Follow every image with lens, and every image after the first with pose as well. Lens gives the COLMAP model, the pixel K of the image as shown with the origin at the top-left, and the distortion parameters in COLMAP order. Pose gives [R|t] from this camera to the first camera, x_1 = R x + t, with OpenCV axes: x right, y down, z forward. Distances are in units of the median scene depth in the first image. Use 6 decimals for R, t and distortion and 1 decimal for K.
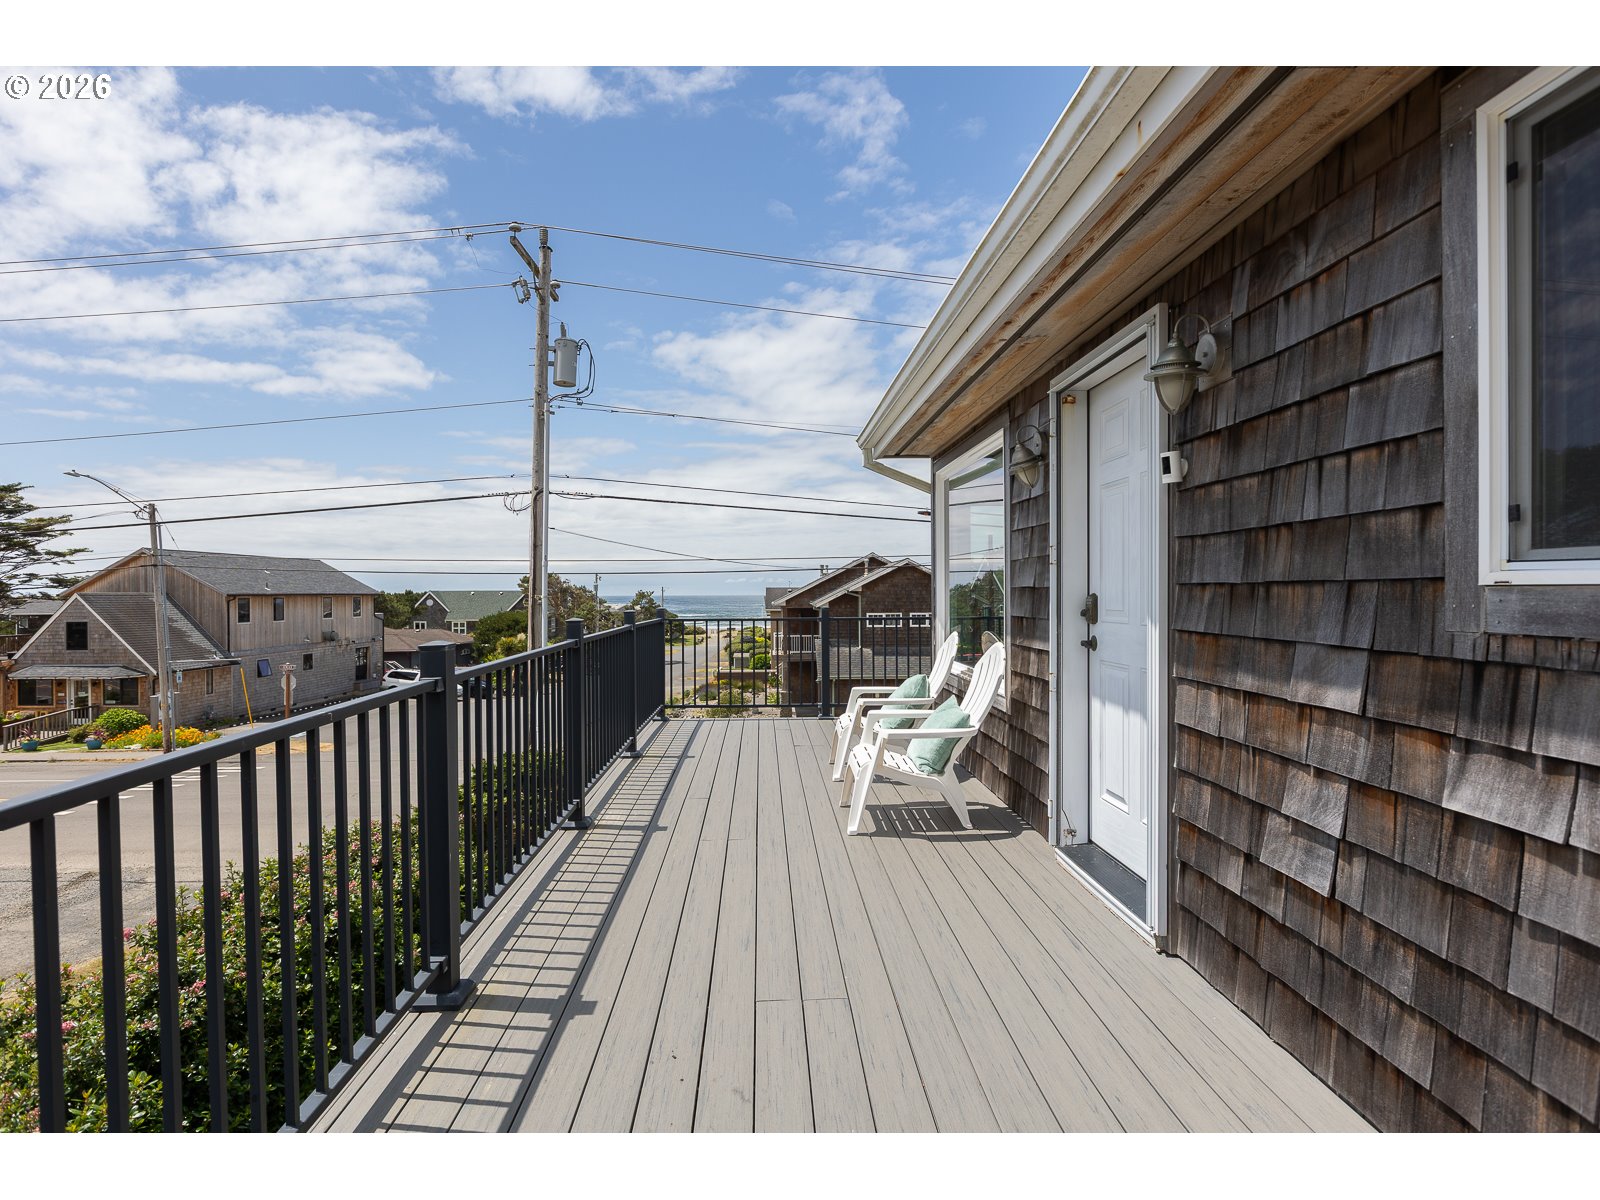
lens RADIAL K [[750.3, 0, 800.0], [0, 750.3, 600.0], [0, 0, 1]] dist [-0.000666, -0.000136]
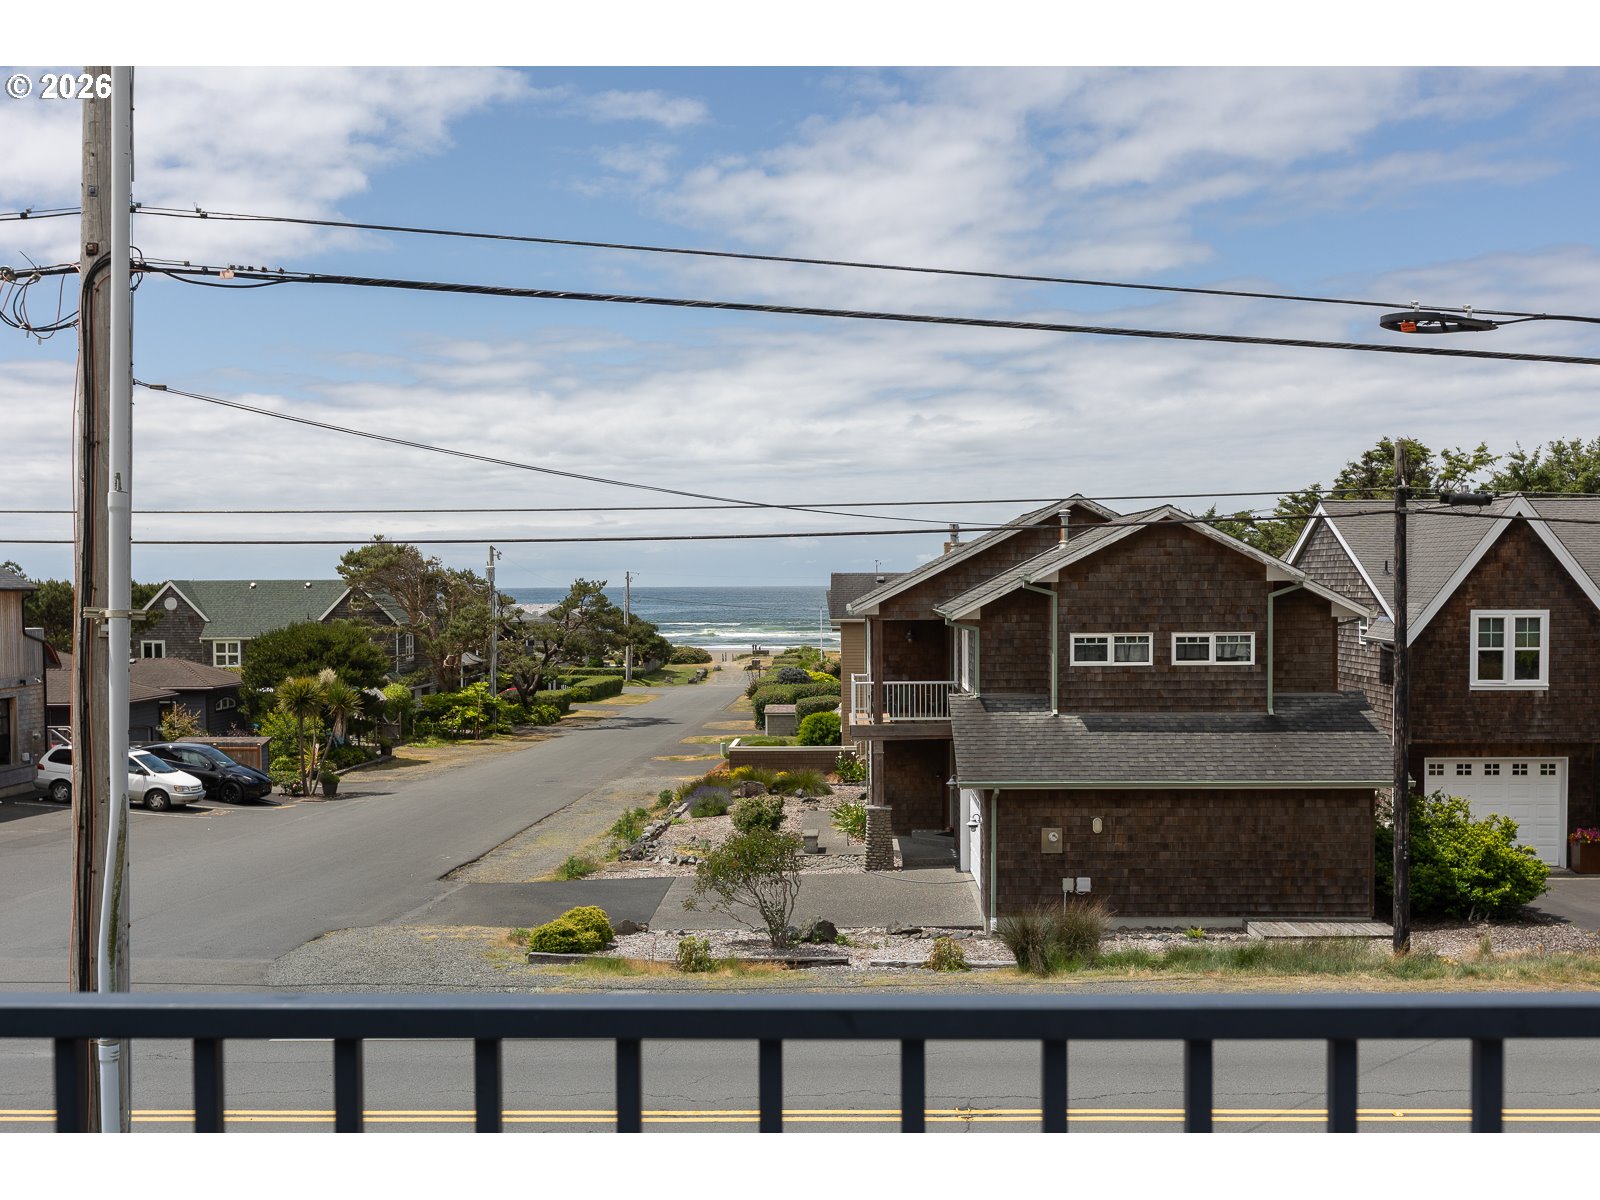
lens RADIAL K [[1433.7, 0, 804.8], [0, 1433.7, 678.7], [0, 0, 1]] dist [-0.002147, -0.011822]
pose [[0.998165, 0.002321, -0.060511, -0.011399], [0.001169, 0.998340, 0.057589, -0.003589], [0.060544, -0.057554, 0.996505, 0.149265]]
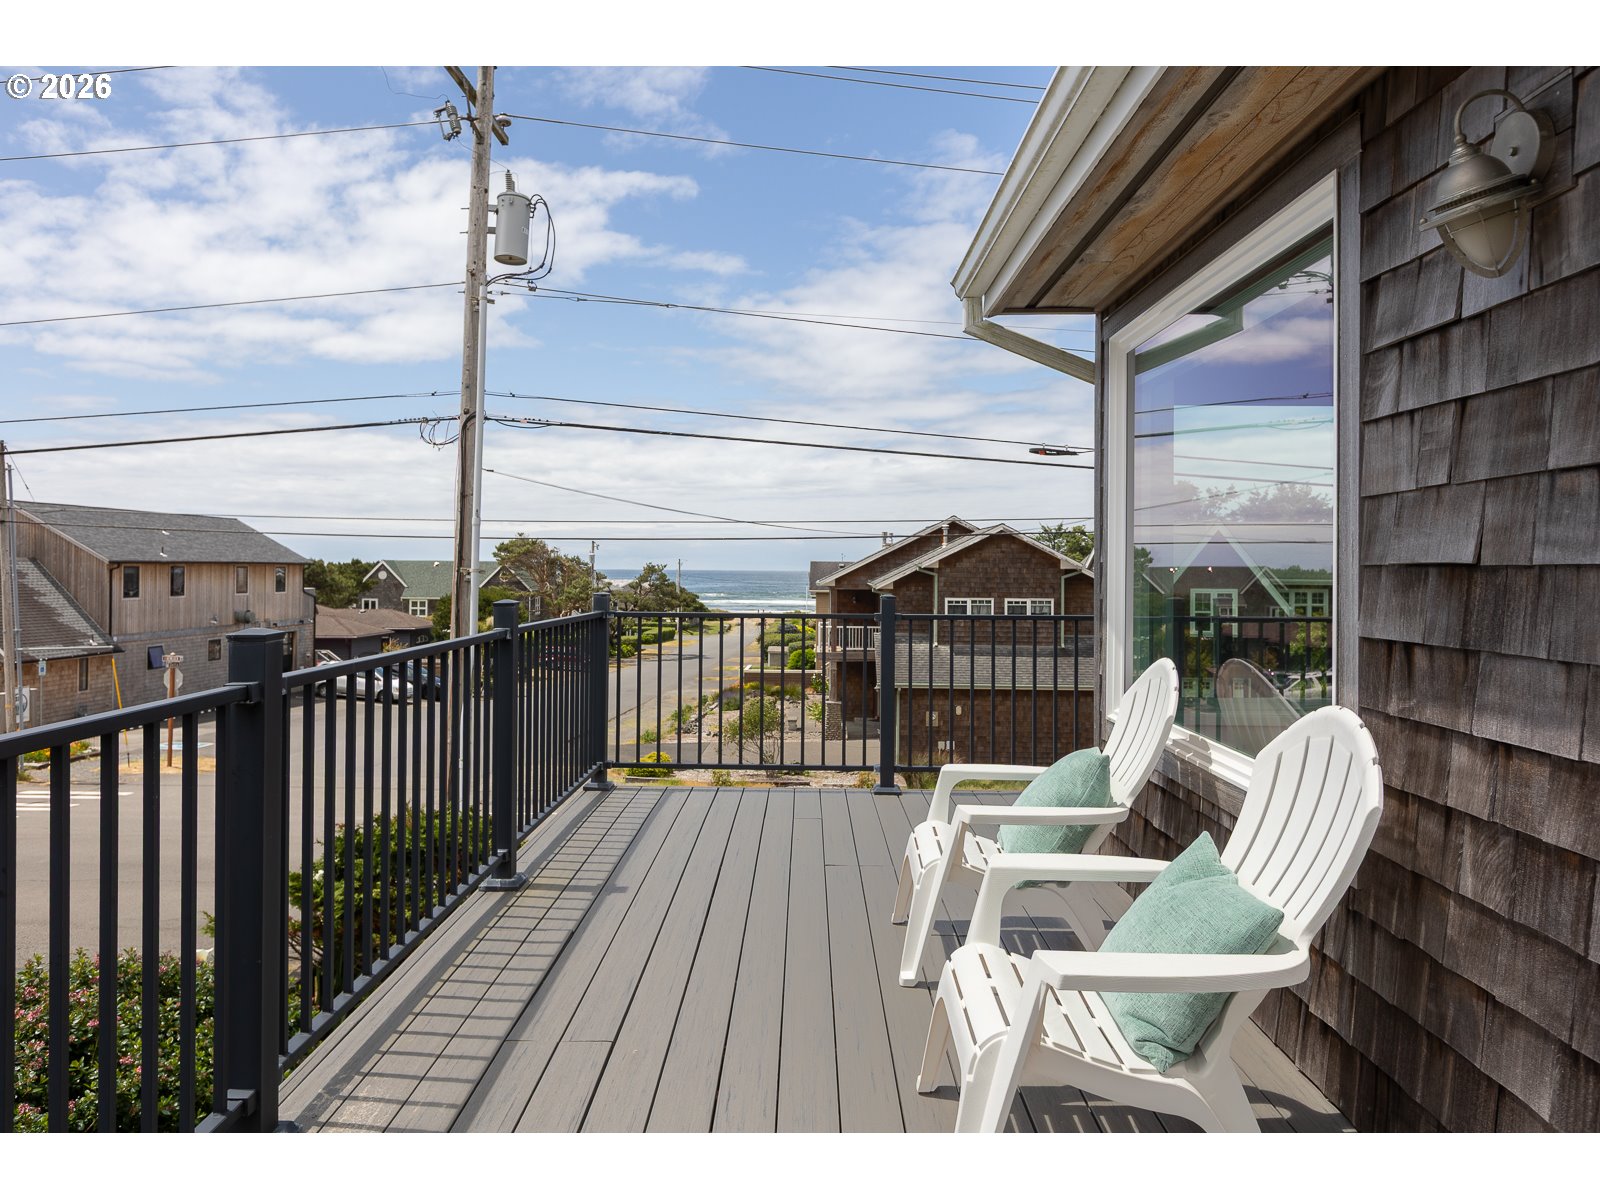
lens RADIAL K [[964.7, 0, 802.0], [0, 964.7, 572.0], [0, 0, 1]] dist [0.008462, 0.000065]
pose [[0.998343, 0.013257, -0.055993, 0.001606], [-0.013586, 0.999893, -0.005503, -0.000621], [0.055914, 0.006255, 0.998416, 0.046081]]
